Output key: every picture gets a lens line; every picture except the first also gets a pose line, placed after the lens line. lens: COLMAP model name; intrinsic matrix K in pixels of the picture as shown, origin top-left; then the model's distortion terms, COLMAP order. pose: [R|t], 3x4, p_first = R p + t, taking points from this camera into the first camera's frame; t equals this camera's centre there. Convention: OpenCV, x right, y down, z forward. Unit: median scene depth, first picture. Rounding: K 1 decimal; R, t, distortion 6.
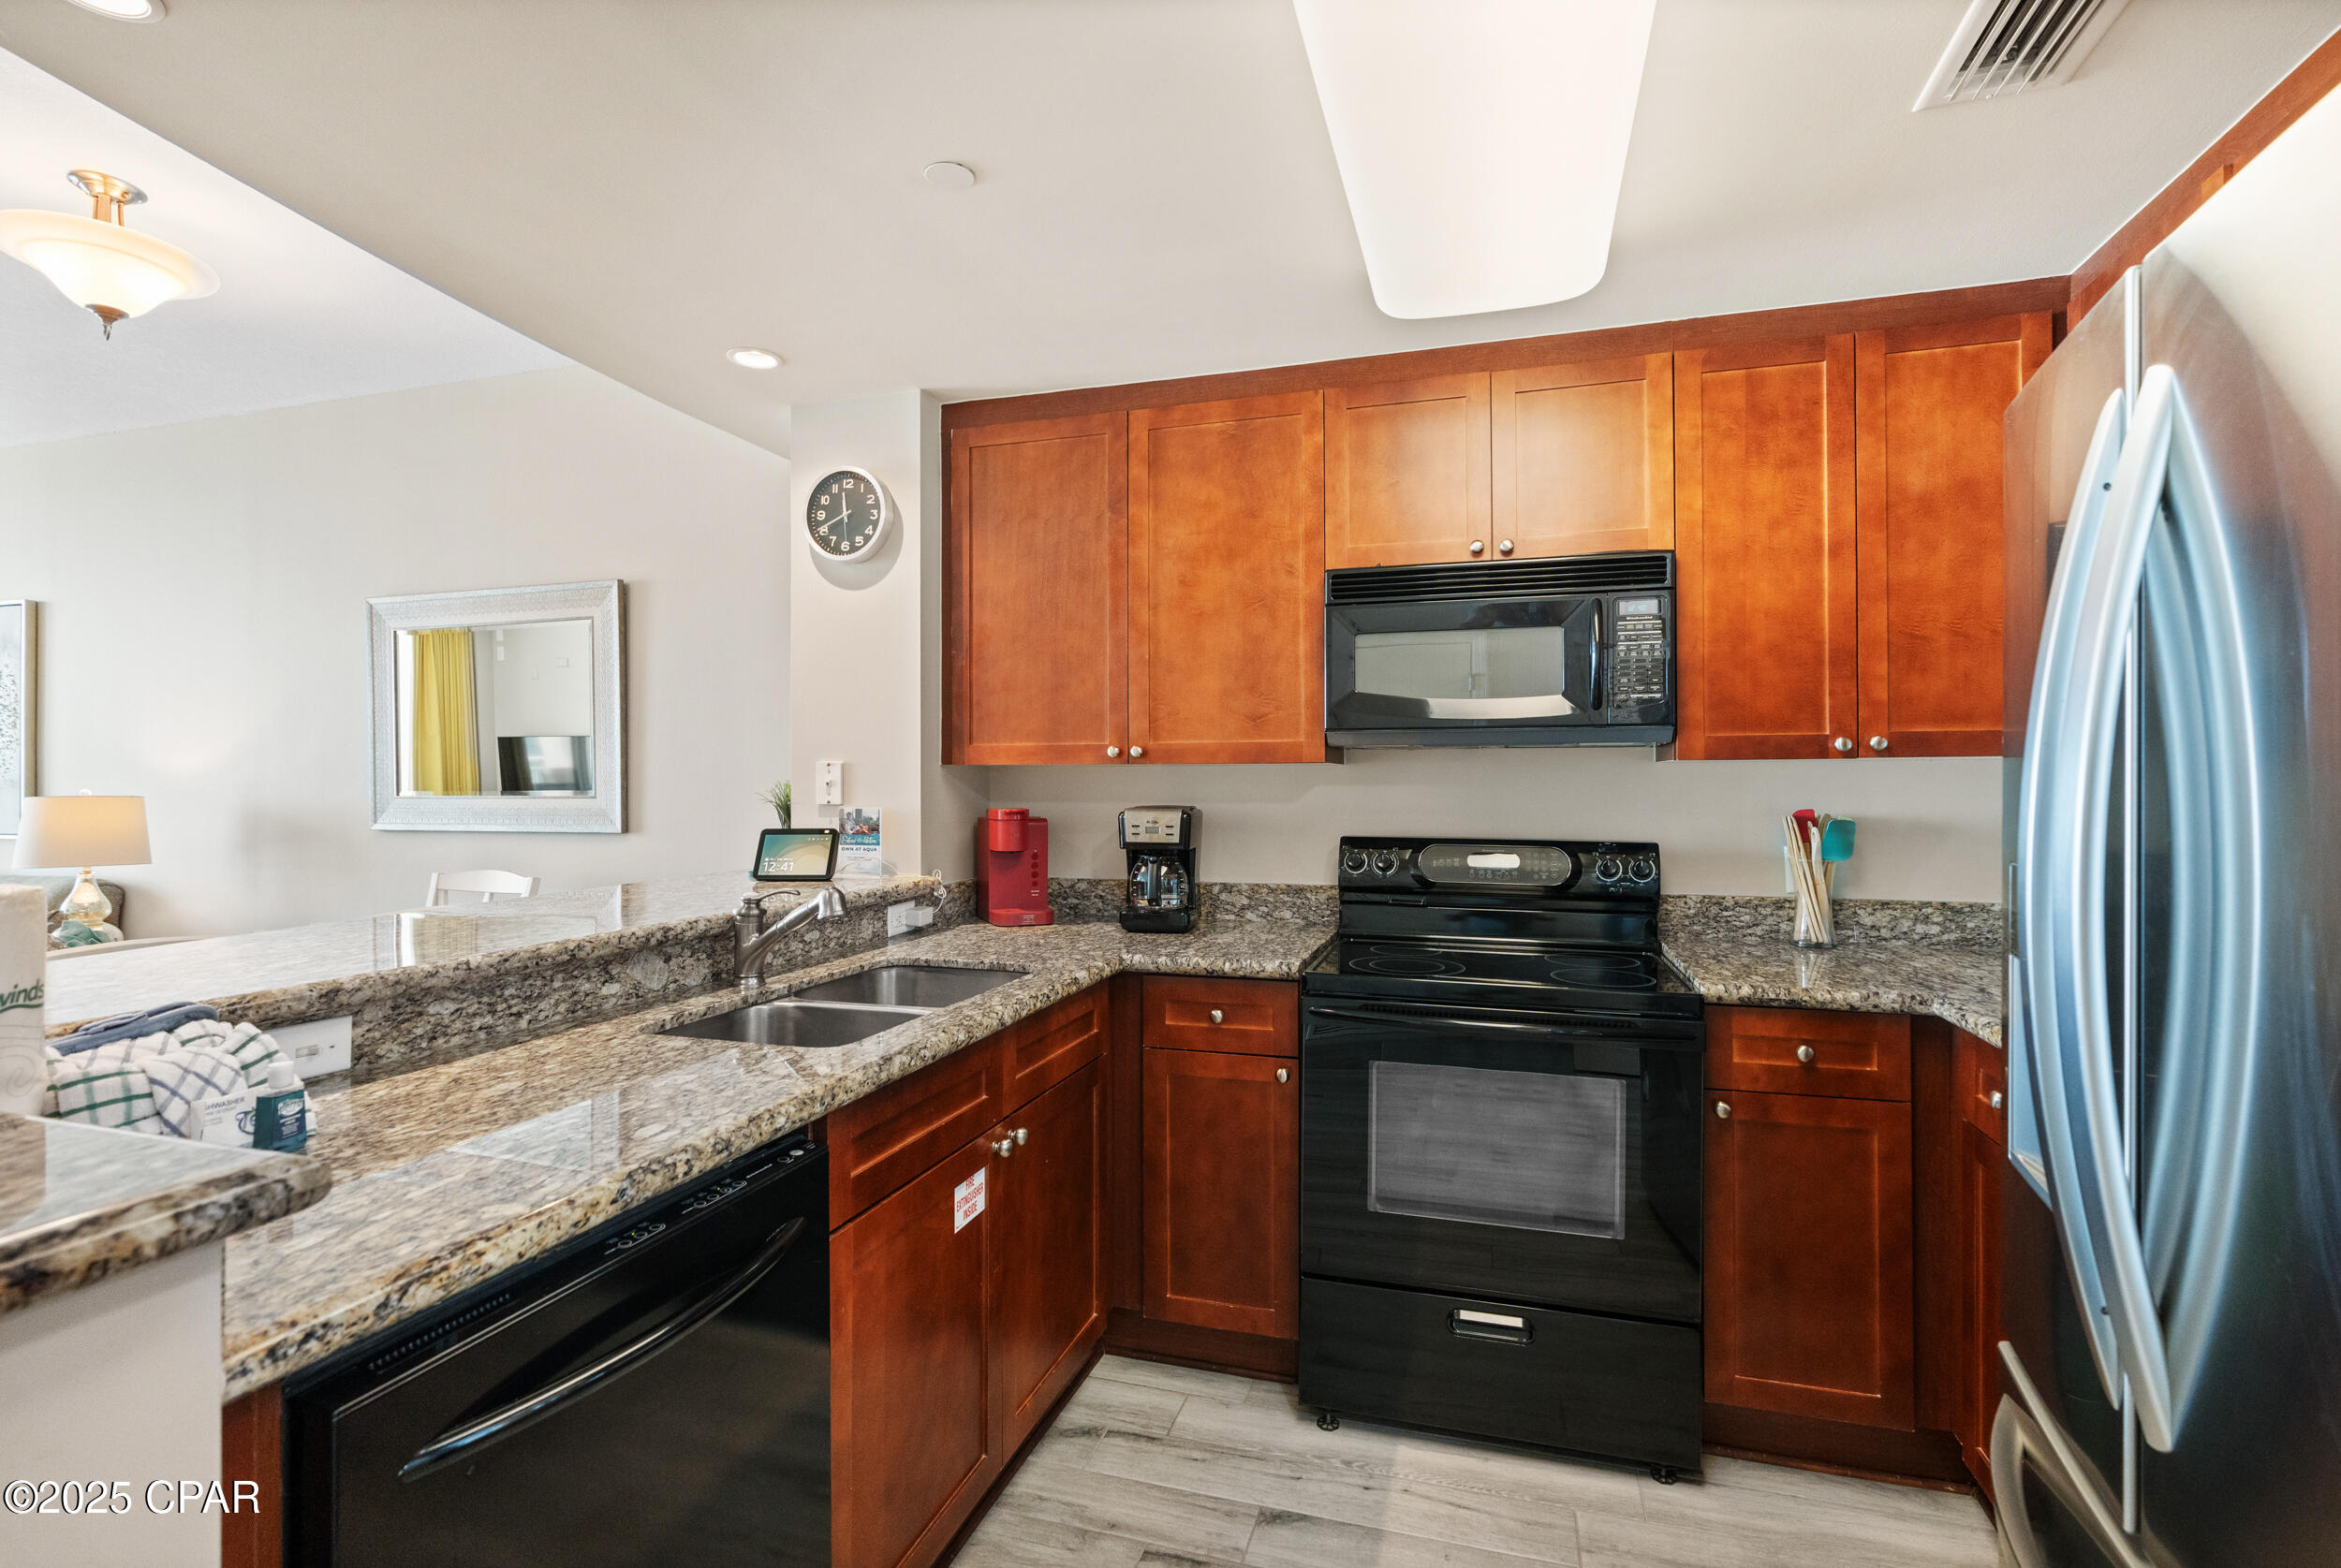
lens RADIAL K [[1066.2, 0, 1182.3], [0, 1066.2, 782.1], [0, 0, 1]] dist [-0.006247, 0.001096]
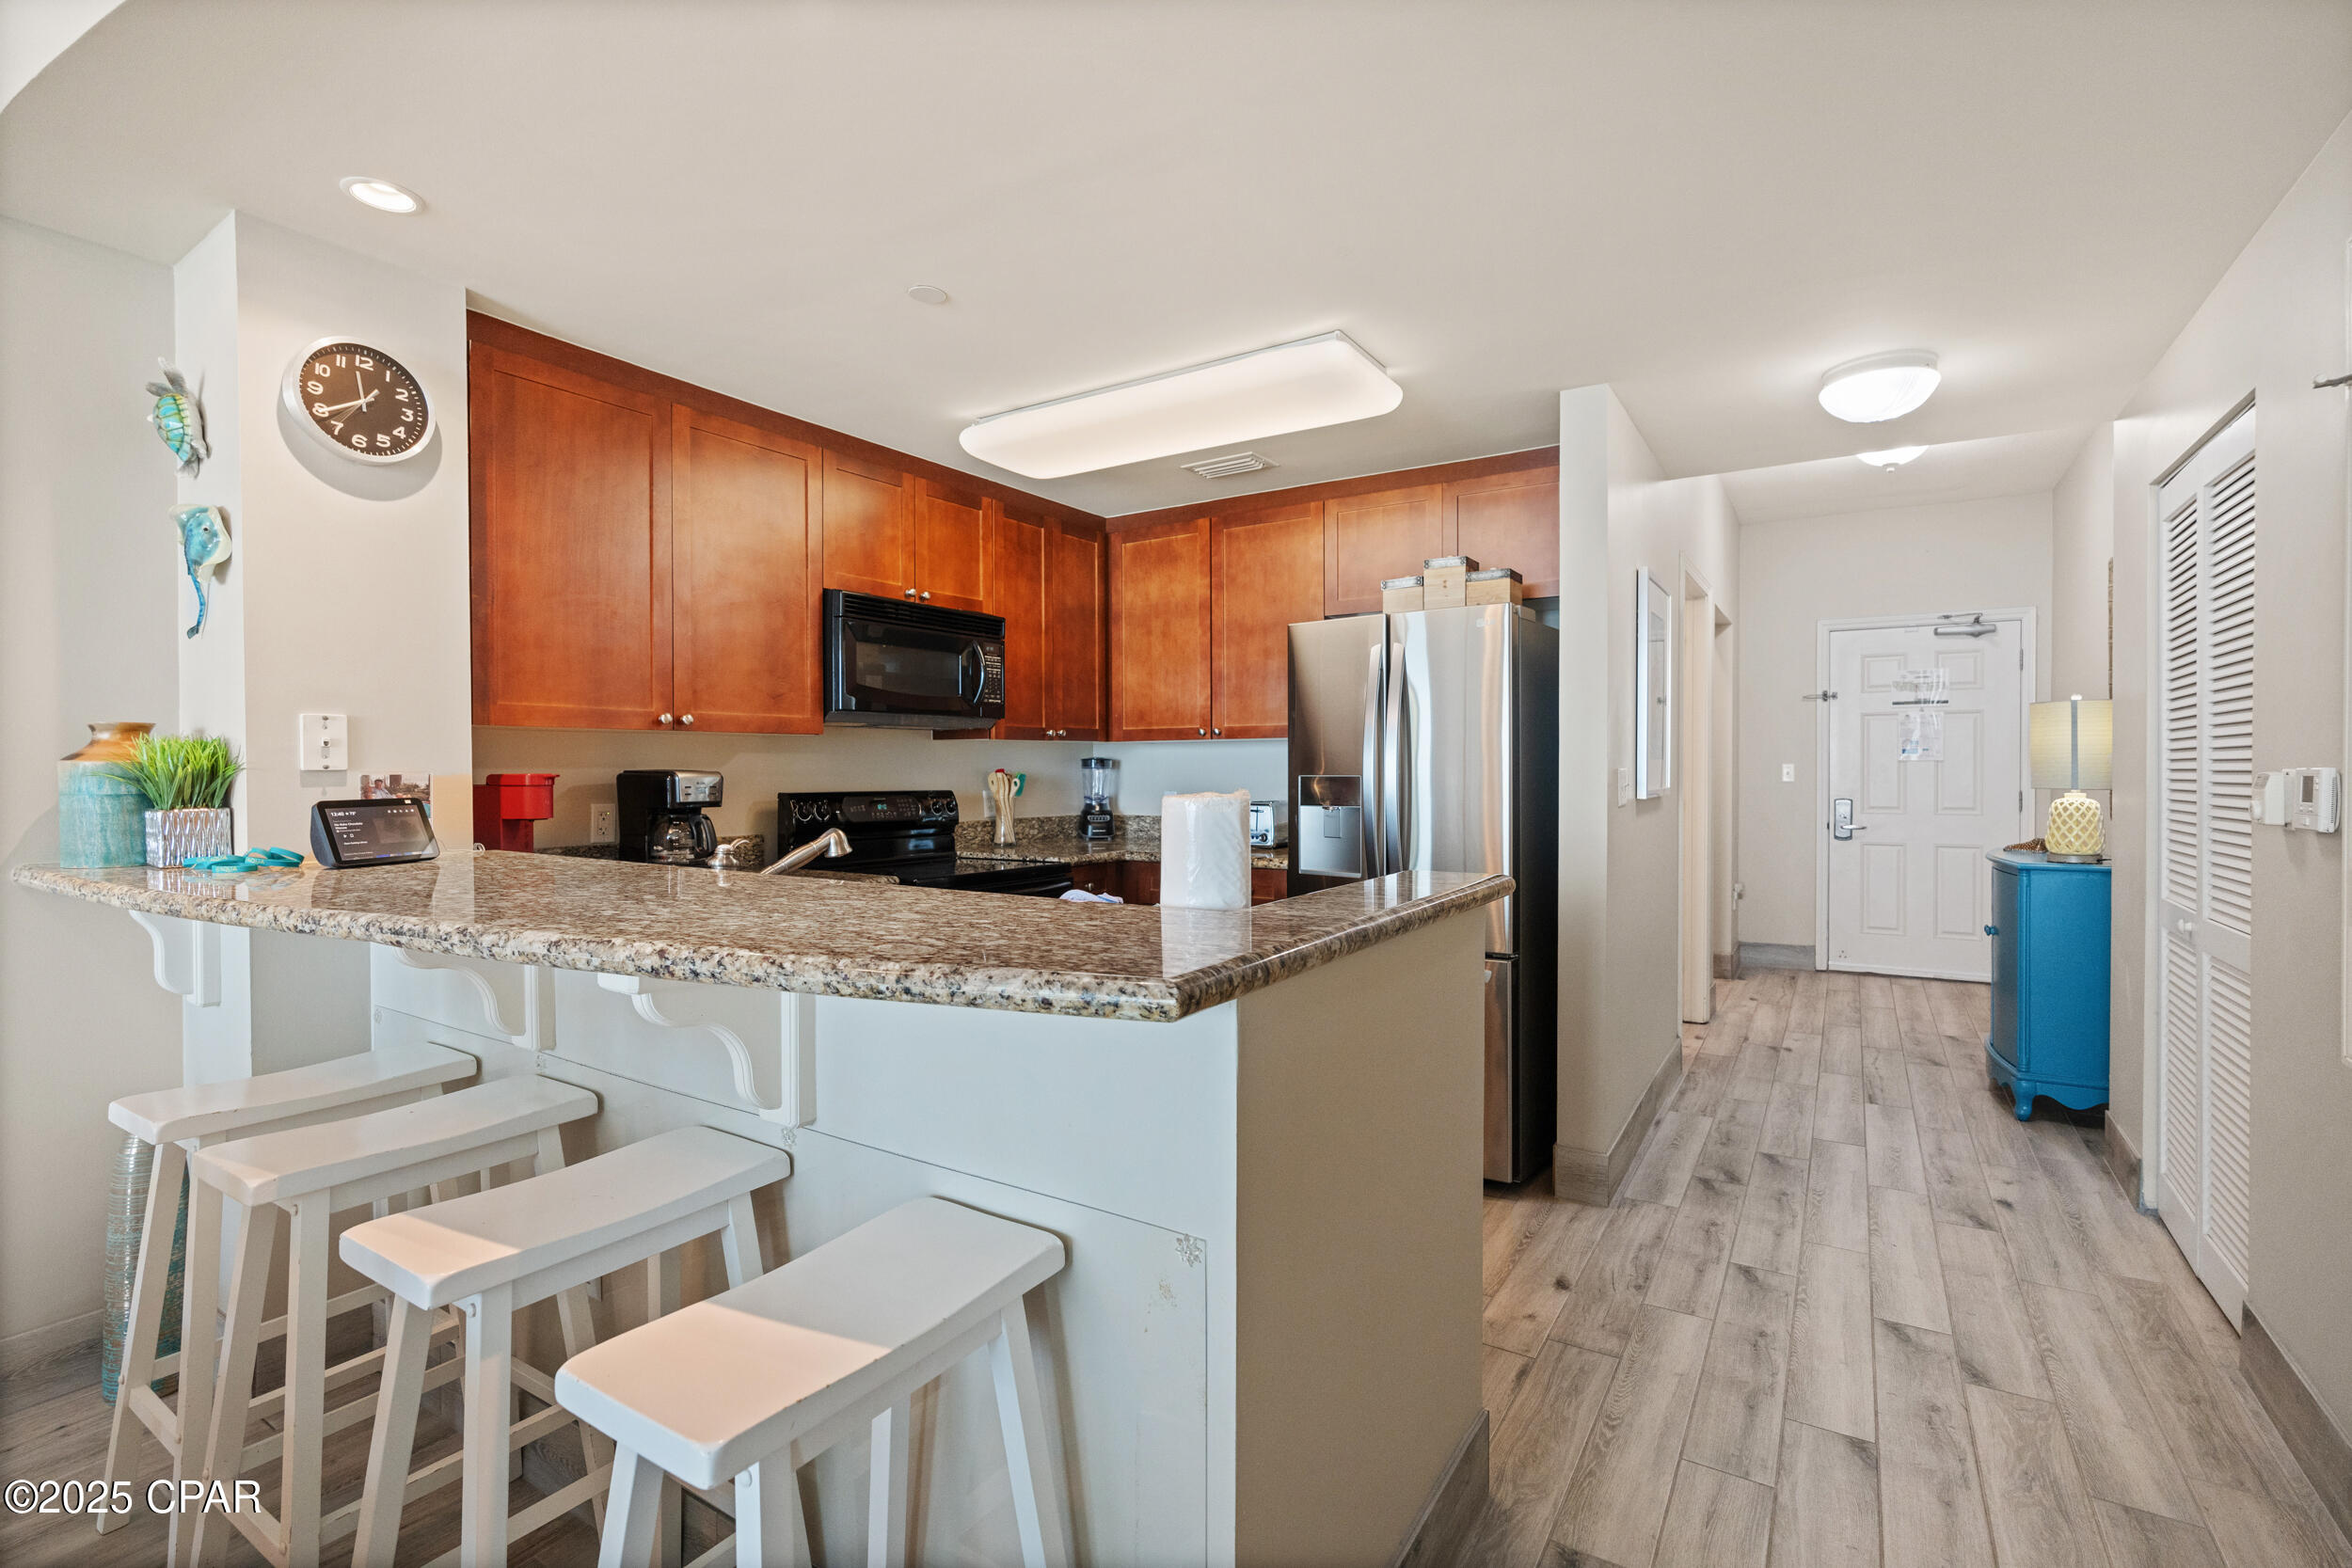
lens RADIAL K [[1056.4, 0, 1183.7], [0, 1056.4, 778.4], [0, 0, 1]] dist [-0.010413, 0.001391]
pose [[0.270037, -0.012558, 0.962768, -1.039895], [-0.000821, 0.999912, 0.013273, 0.018713], [-0.962850, -0.004375, 0.270003, 0.238171]]
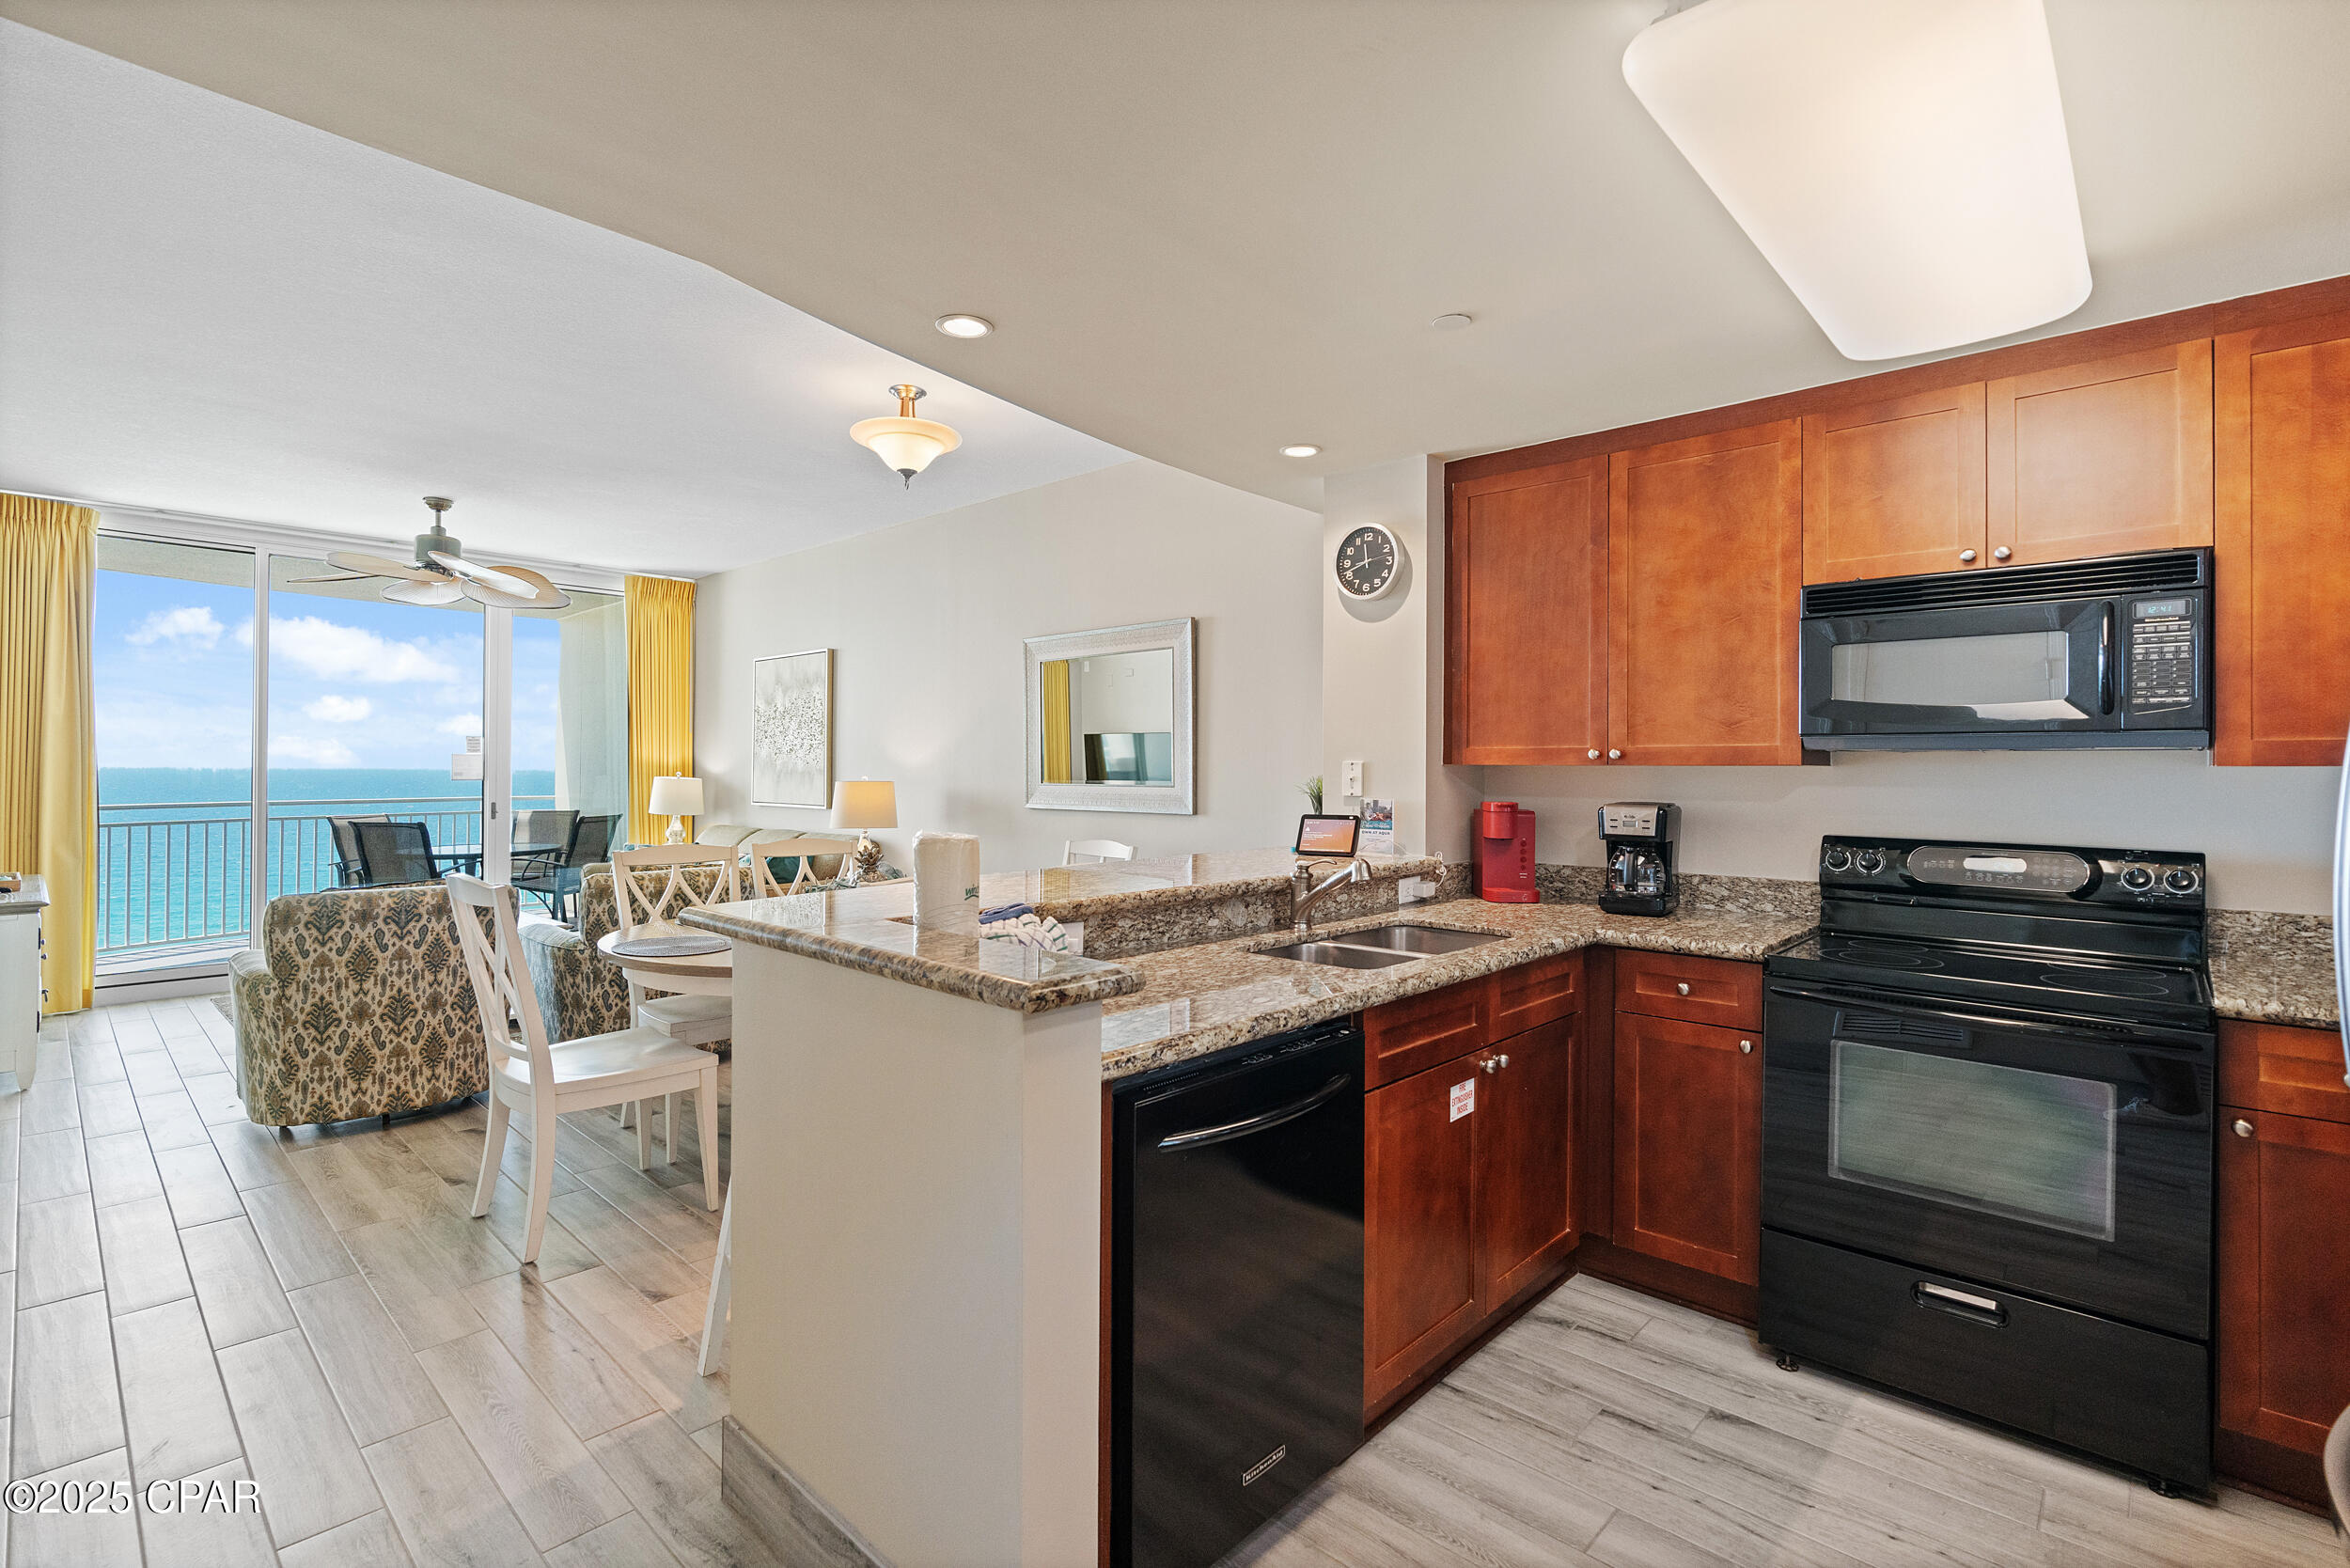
lens RADIAL K [[1069.7, 0, 1199.4], [0, 1069.7, 764.7], [0, 0, 1]] dist [-0.007372, 0.001523]
pose [[0.902426, 0.005259, -0.430812, 0.052502], [-0.007745, 0.999962, -0.004018, -0.010465], [0.430775, 0.006963, 0.902433, -0.236914]]
